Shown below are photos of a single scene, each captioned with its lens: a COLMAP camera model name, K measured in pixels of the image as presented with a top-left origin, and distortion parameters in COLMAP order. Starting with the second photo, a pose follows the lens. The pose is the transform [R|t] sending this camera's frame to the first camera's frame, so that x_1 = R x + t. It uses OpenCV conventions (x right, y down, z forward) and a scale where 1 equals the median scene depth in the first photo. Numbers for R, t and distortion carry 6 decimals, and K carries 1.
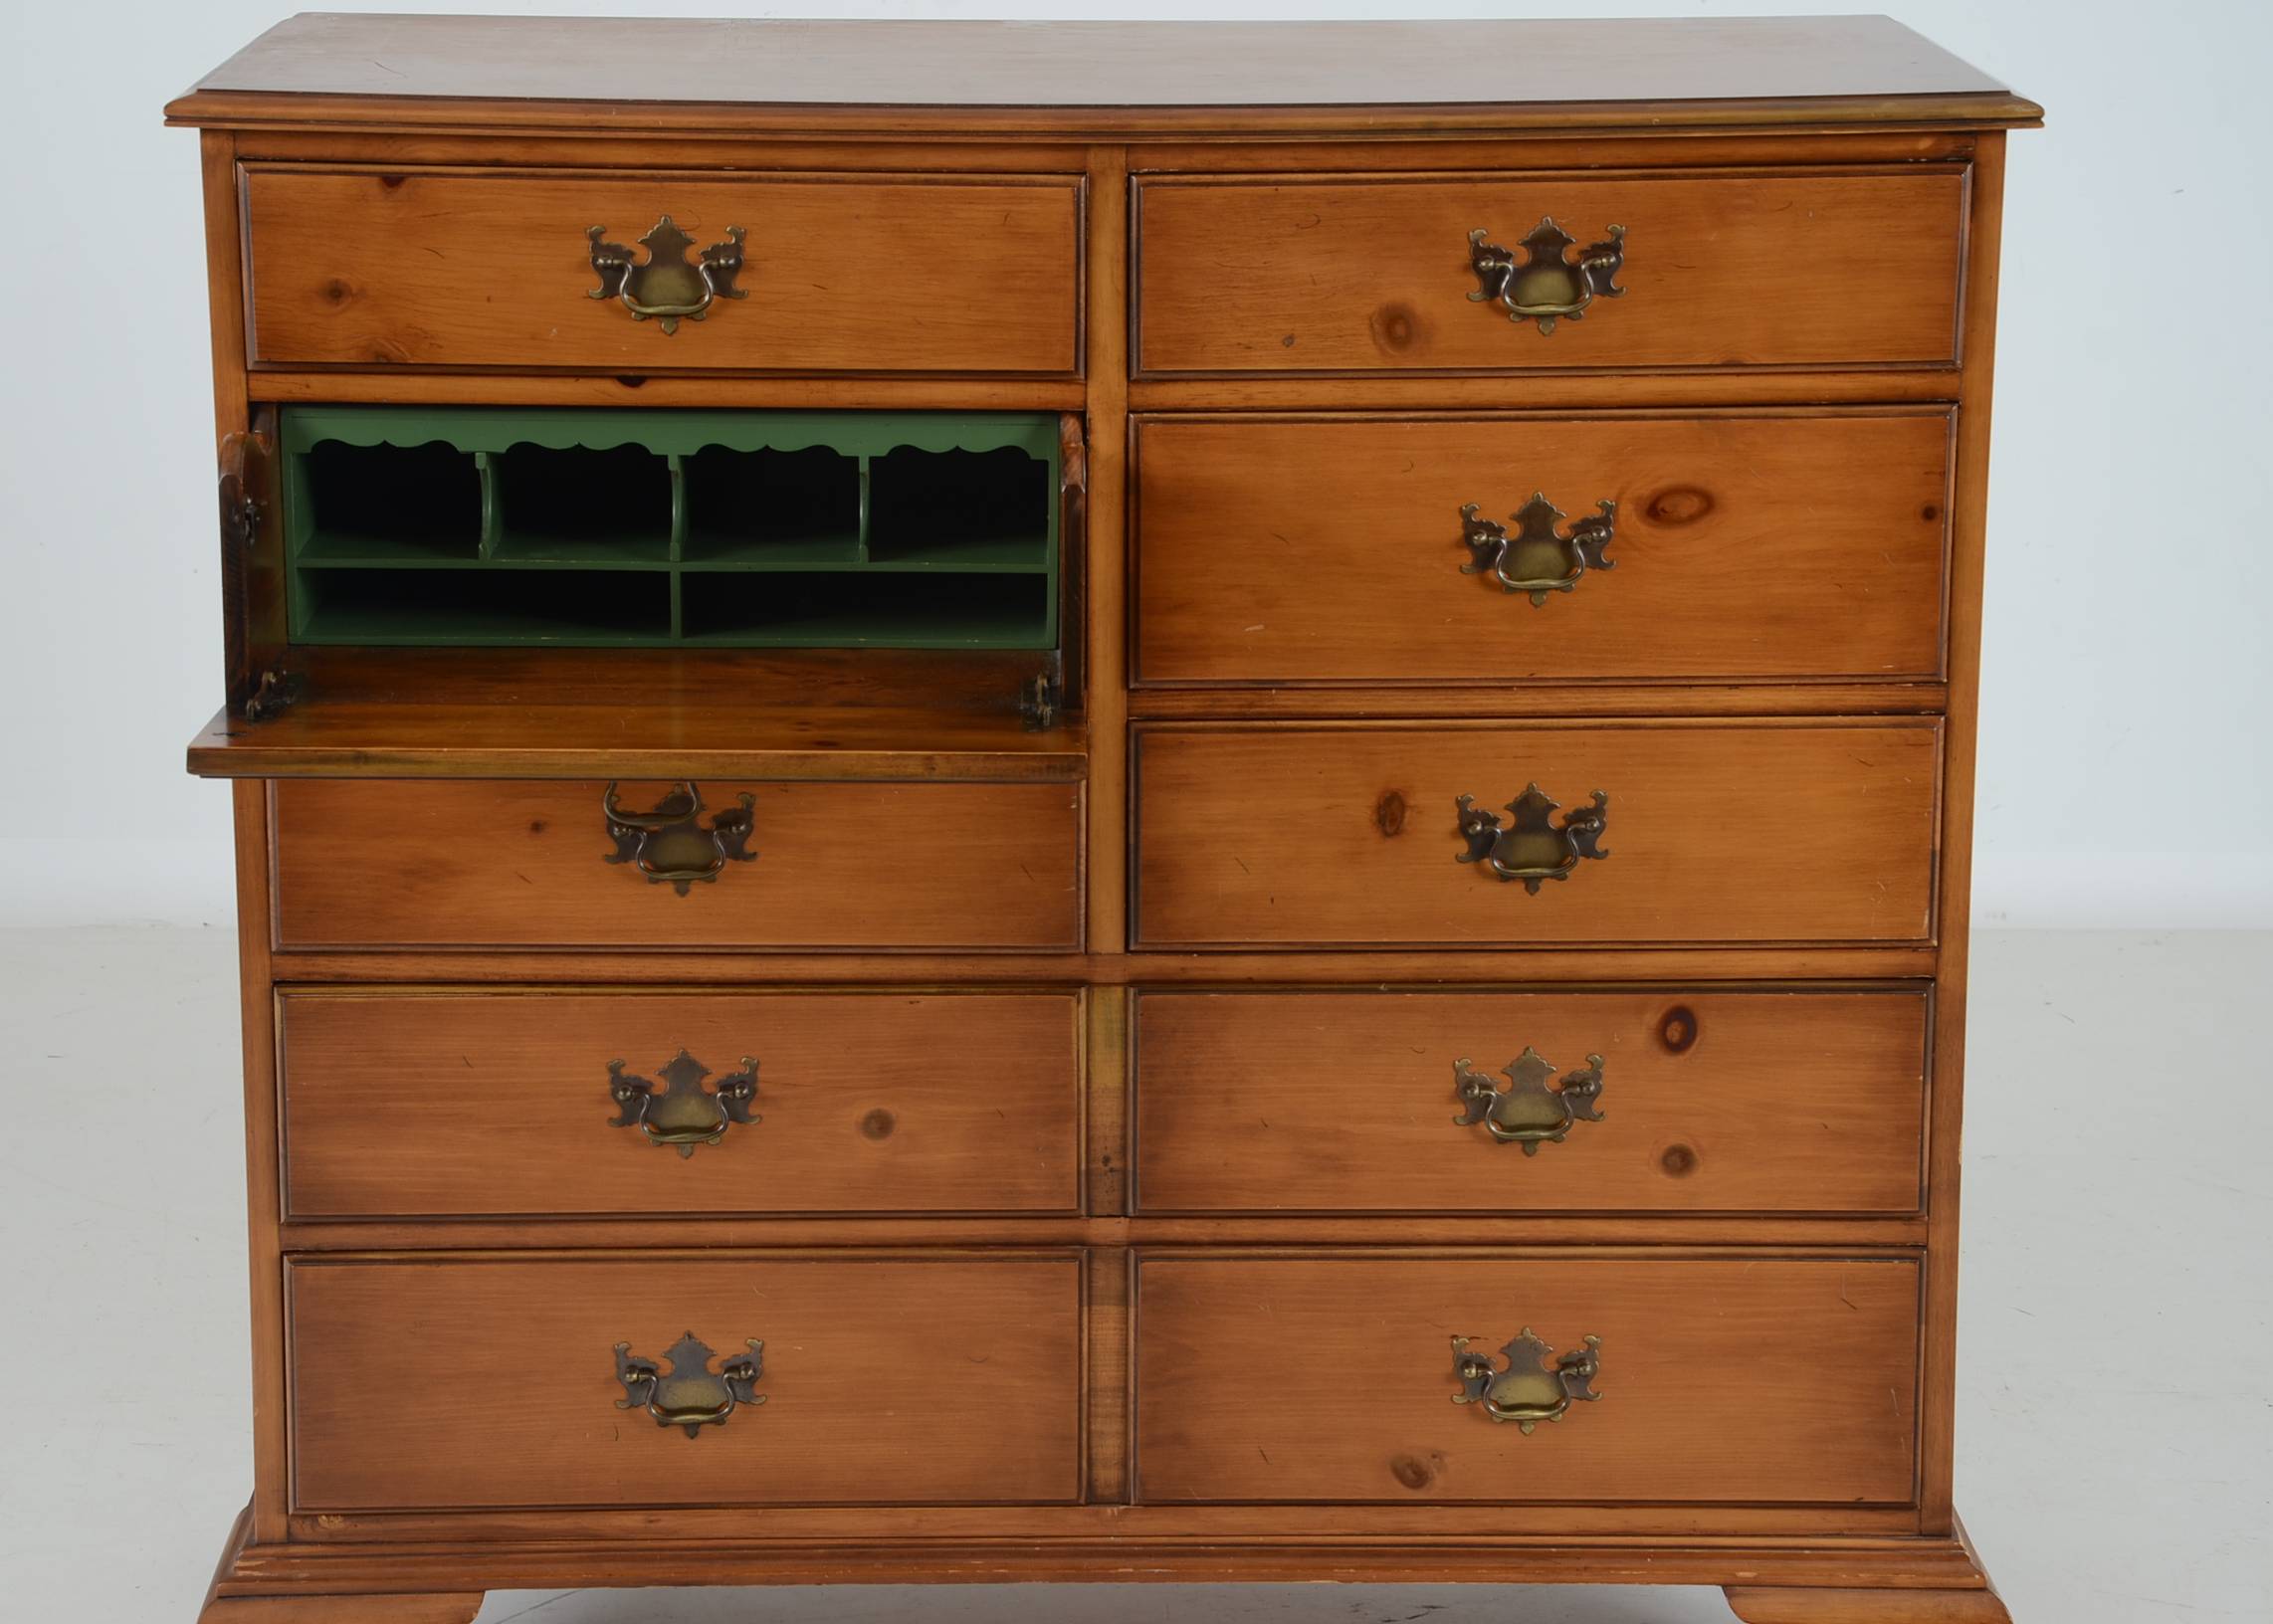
lens RADIAL K [[5225.7, 0, 1152.6], [0, 5225.7, 829.1], [0, 0, 1]] dist [0.421473, 0.000000]
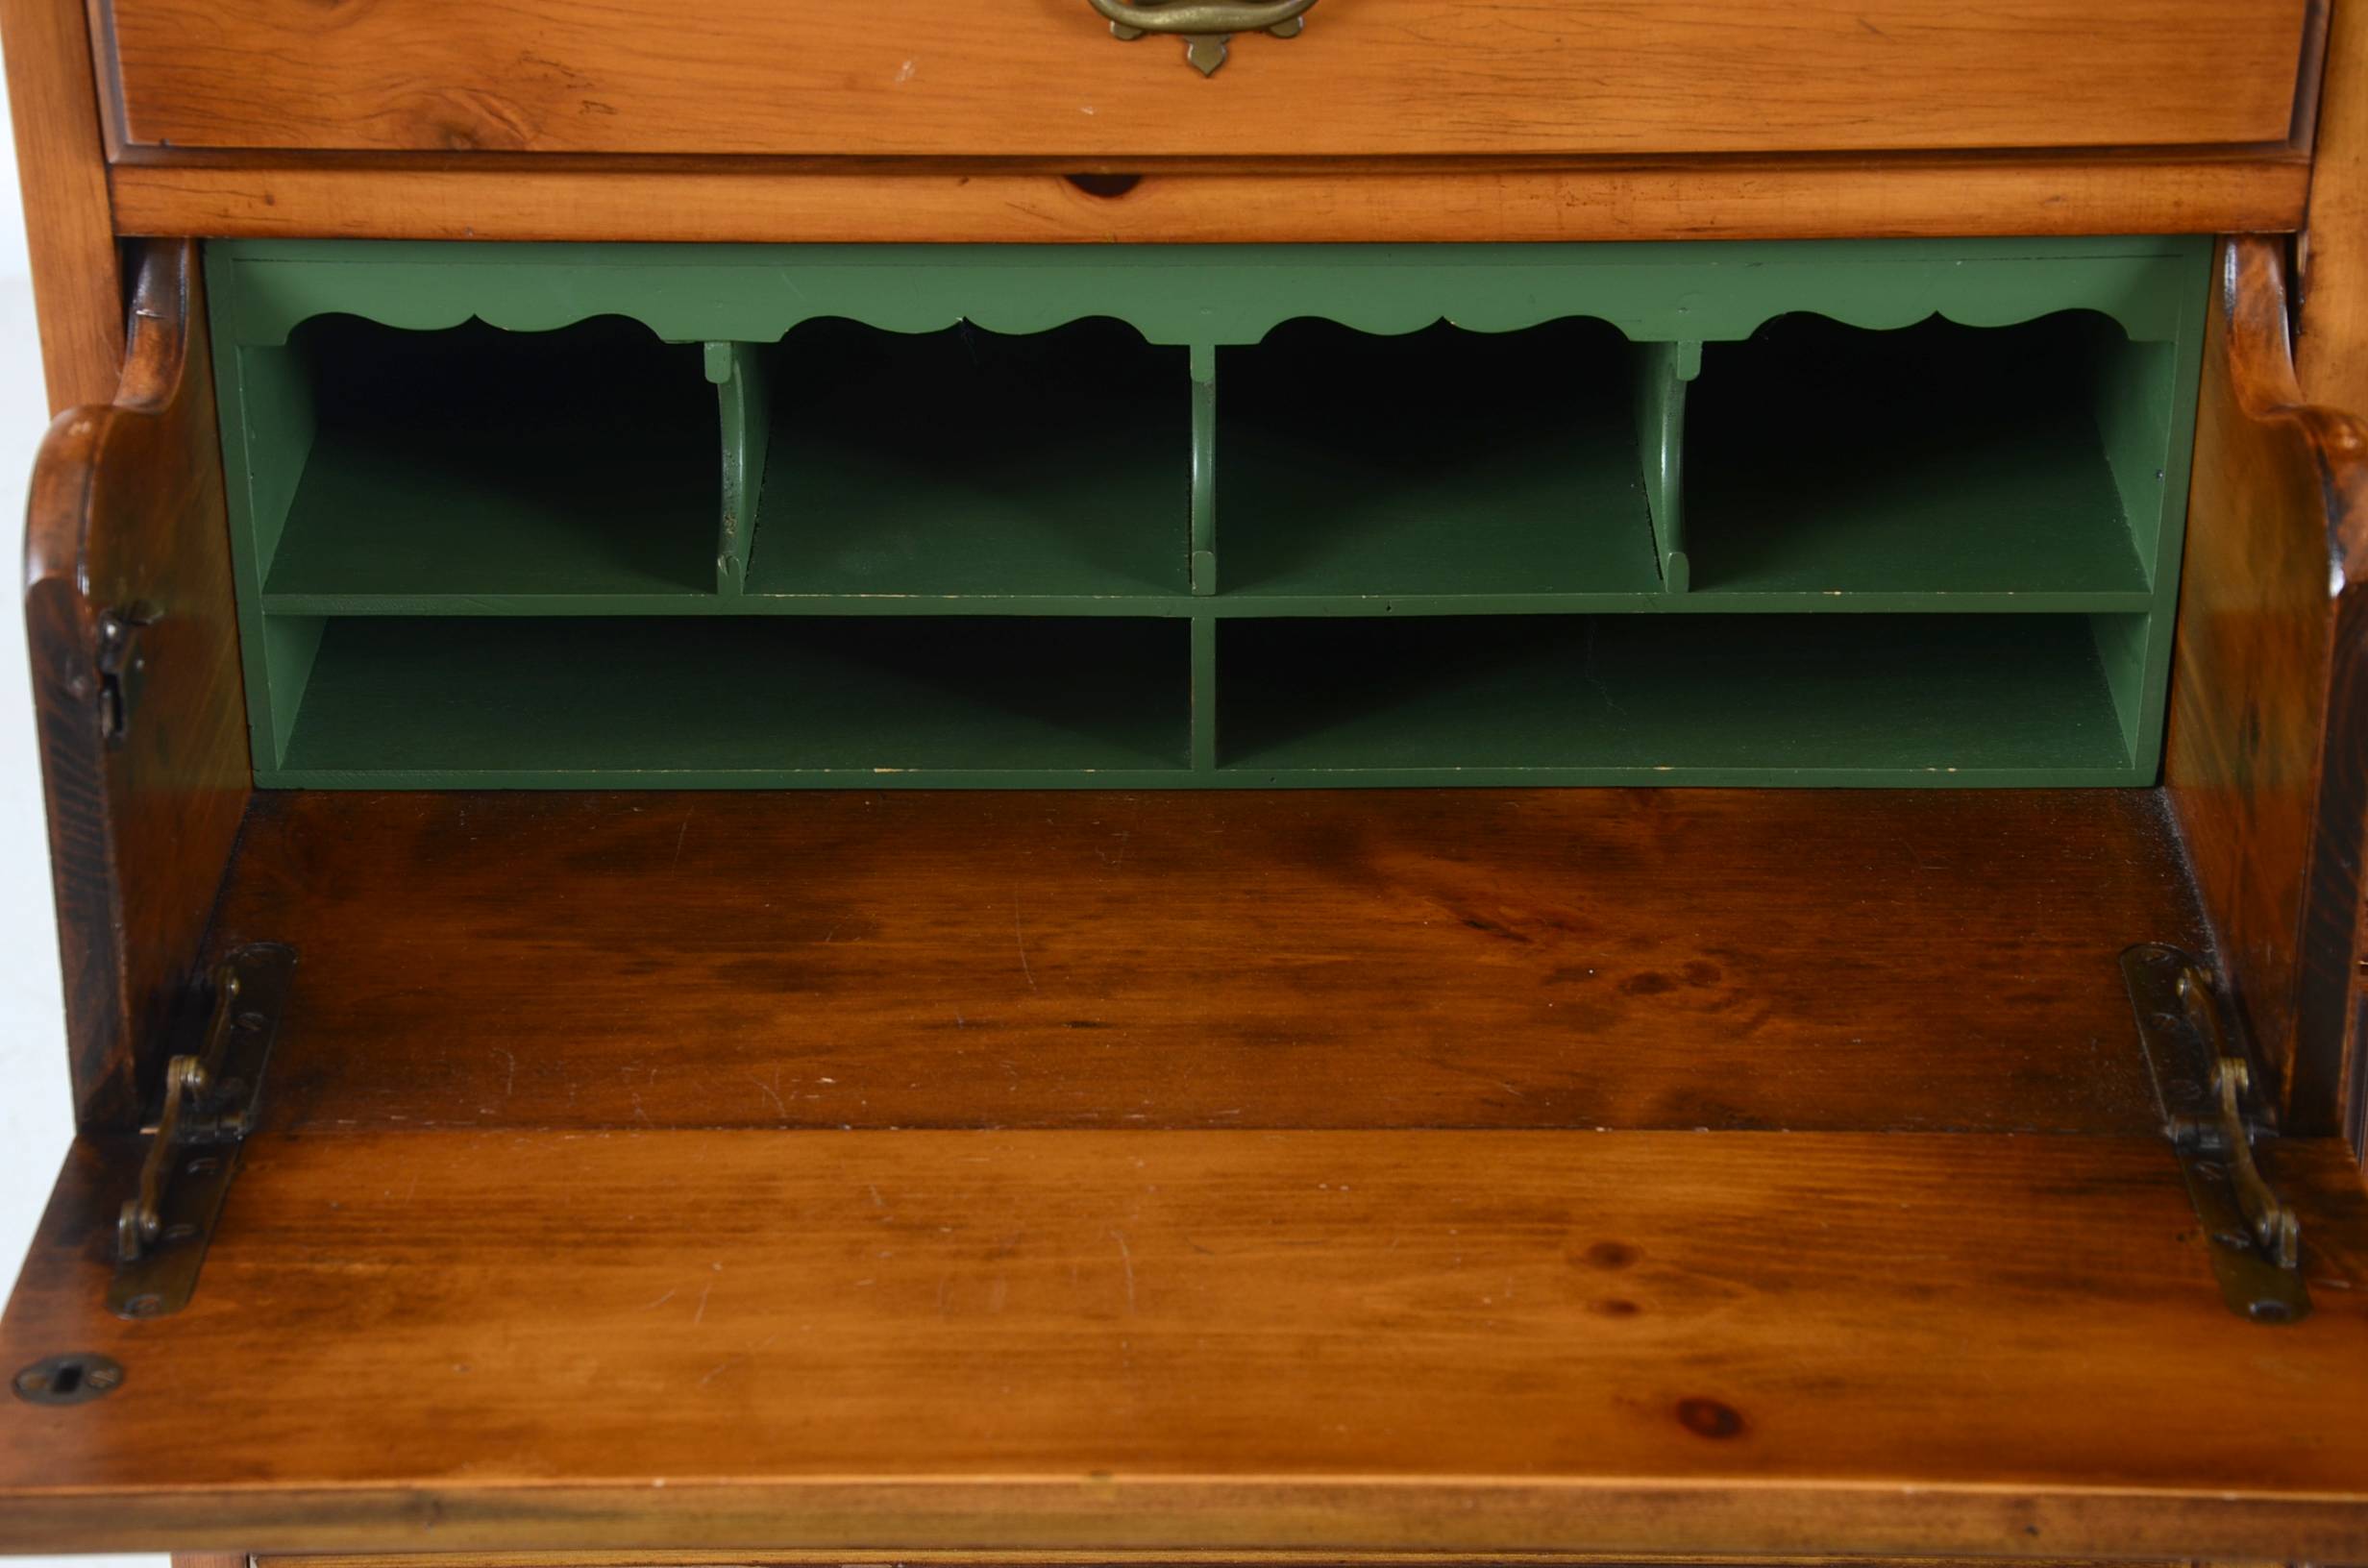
lens RADIAL K [[5576.2, 0, 1172.3], [0, 5576.2, 789.2], [0, 0, 1]] dist [0.484581, 0.000000]
pose [[0.999475, 0.002364, -0.032300, -0.079890], [0.005253, 0.972291, 0.233714, -0.136303], [0.031957, -0.233761, 0.971769, 0.586450]]
